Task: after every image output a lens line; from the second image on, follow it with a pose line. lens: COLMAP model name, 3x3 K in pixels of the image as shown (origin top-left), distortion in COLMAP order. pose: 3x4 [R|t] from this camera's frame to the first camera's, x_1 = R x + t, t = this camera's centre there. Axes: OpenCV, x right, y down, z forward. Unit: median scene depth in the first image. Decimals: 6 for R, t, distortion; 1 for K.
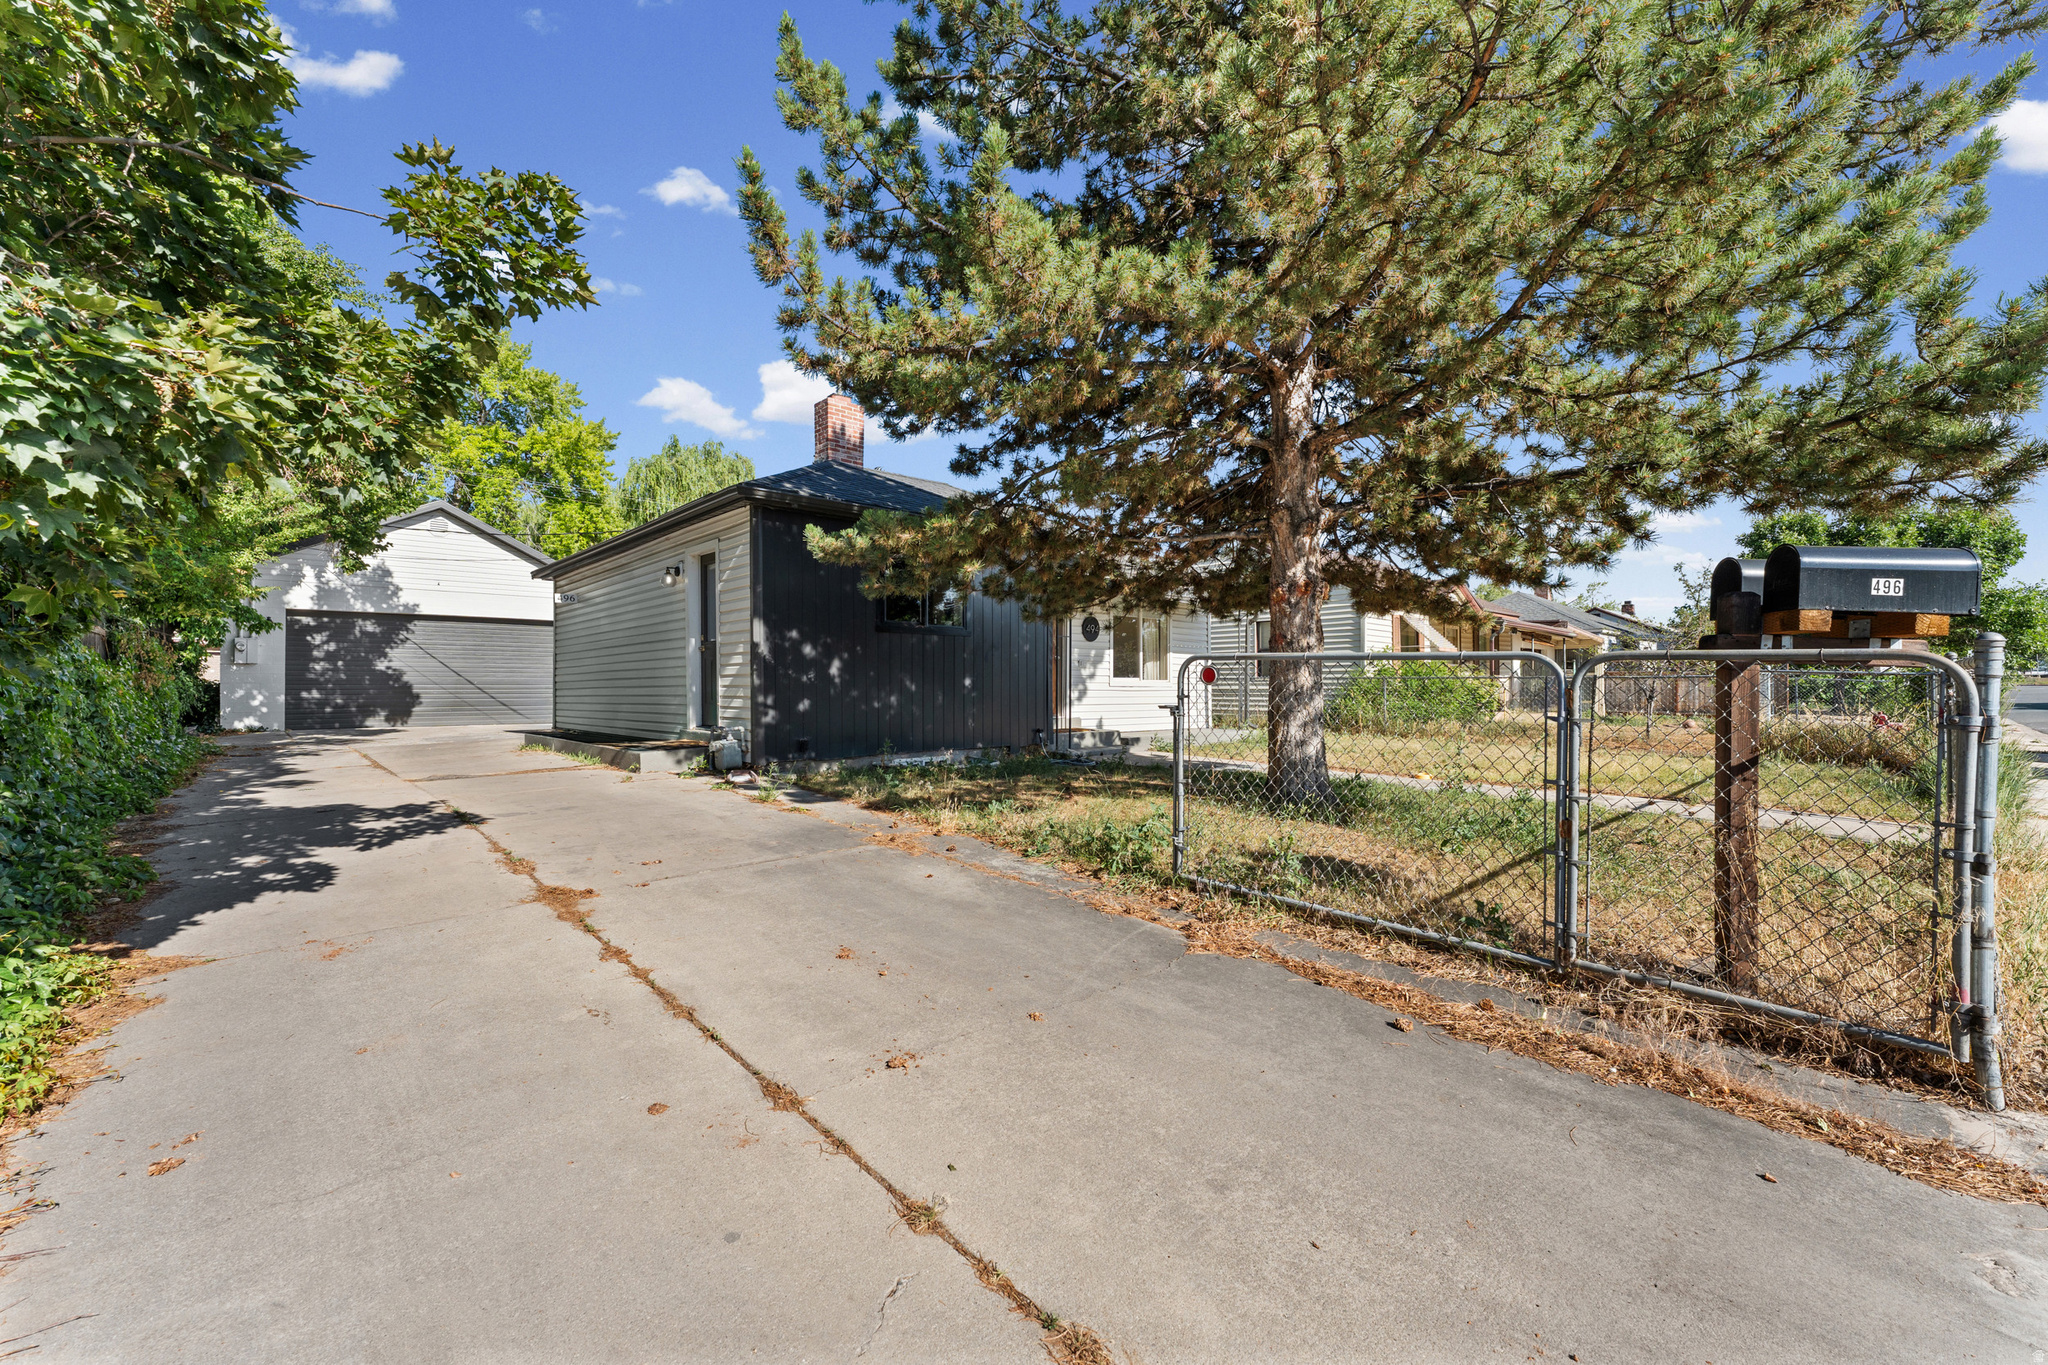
lens RADIAL K [[829.2, 0, 1024.0], [0, 829.2, 682.5], [0, 0, 1]] dist [0.000709, 0.000066]
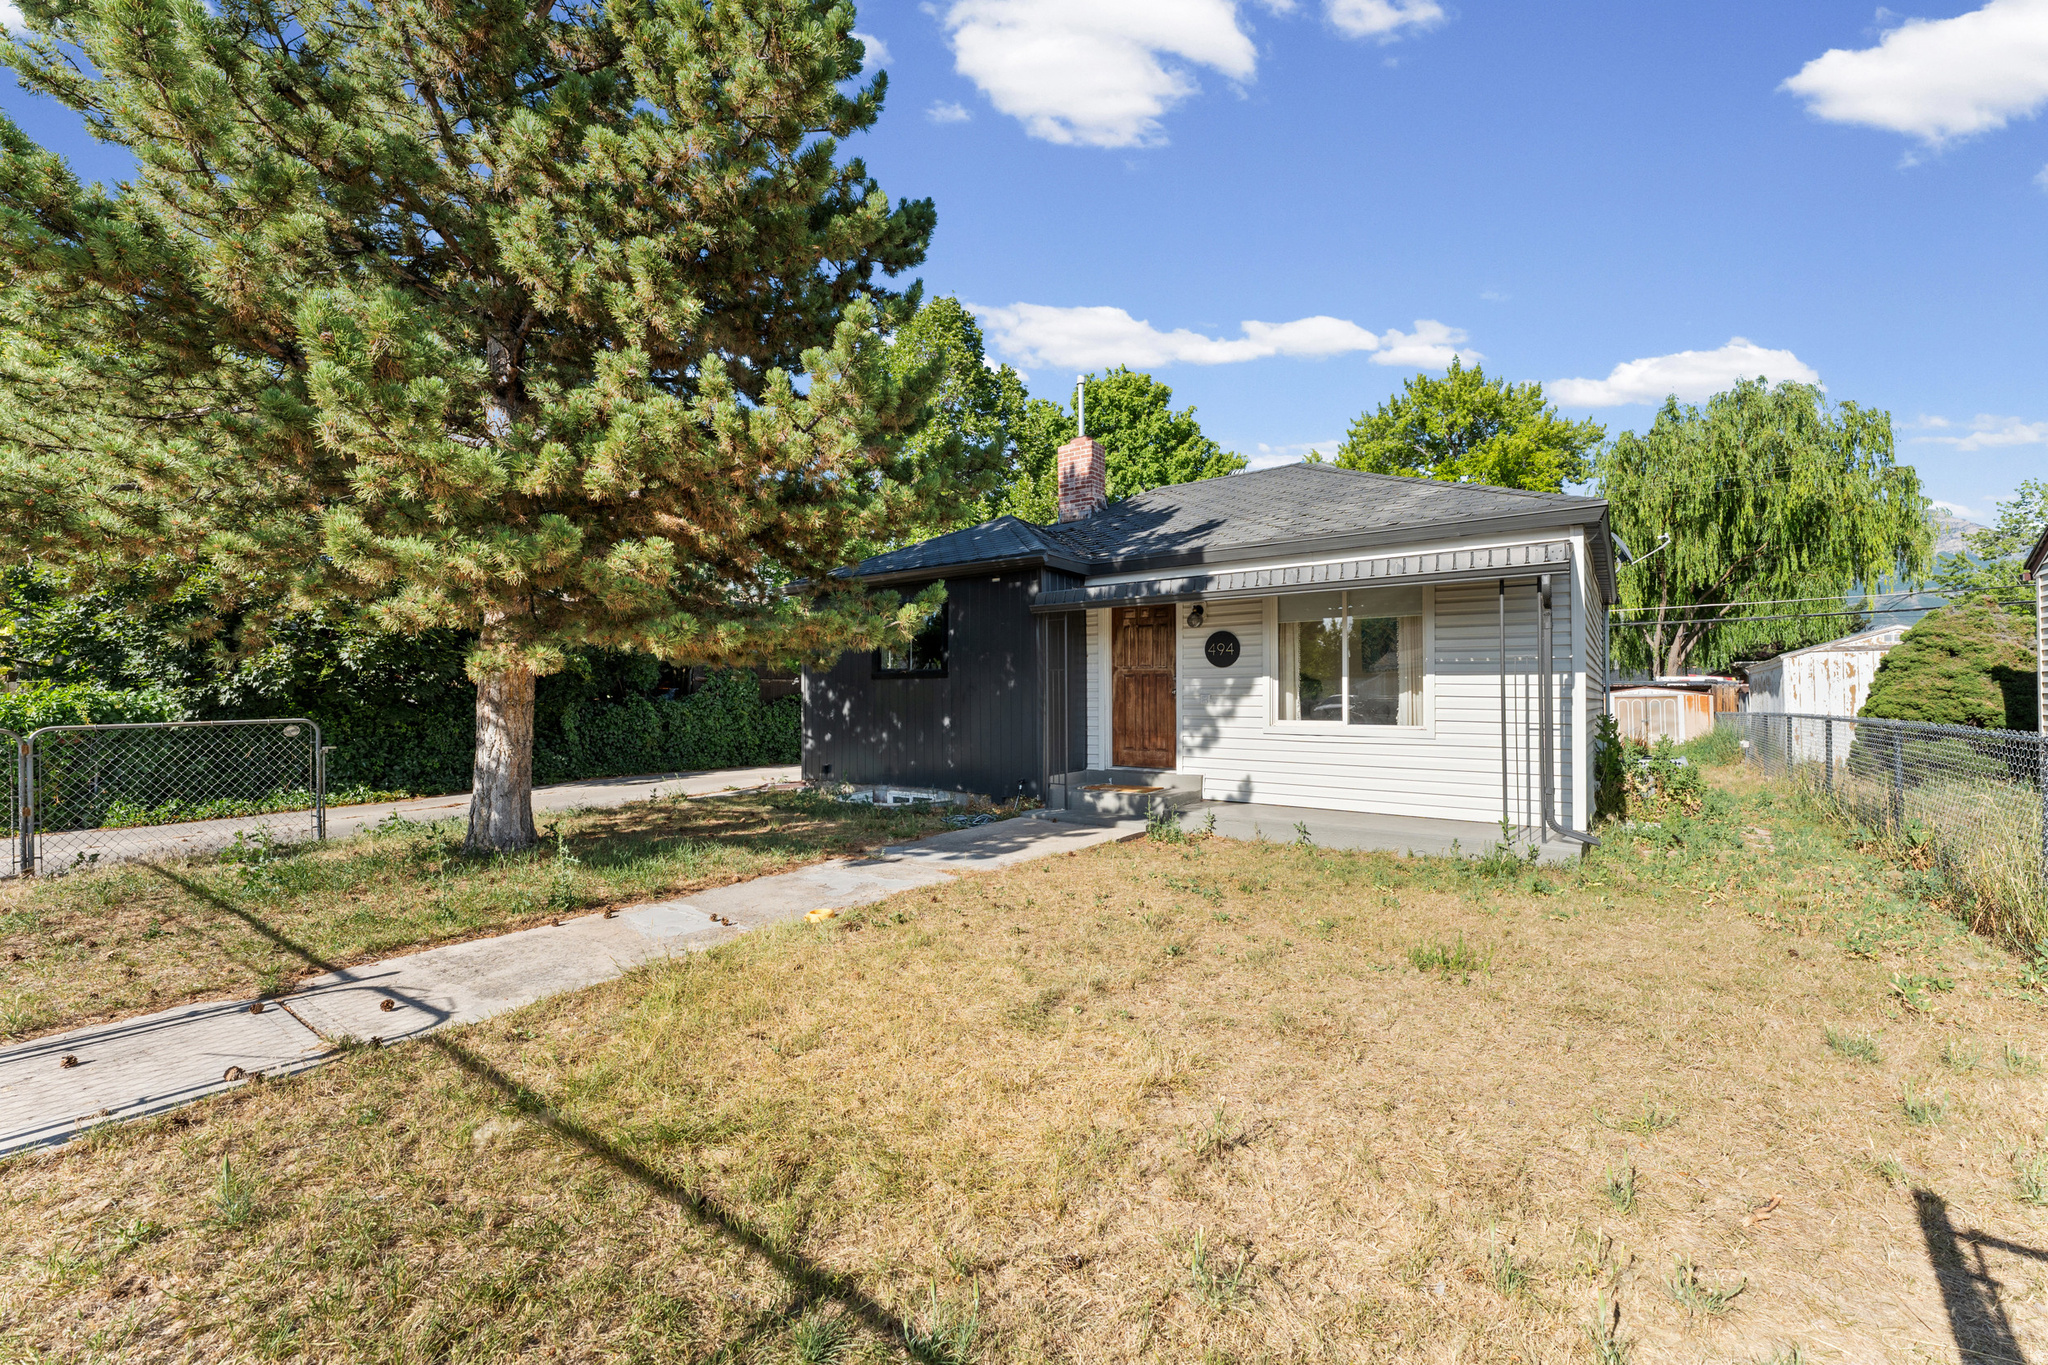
lens RADIAL K [[829.2, 0, 1024.0], [0, 829.2, 682.5], [0, 0, 1]] dist [0.000709, 0.000066]
pose [[0.199449, -0.010386, -0.979853, 0.826749], [0.008130, 0.999927, -0.008944, -0.033974], [0.979874, -0.006183, 0.199519, 0.794490]]
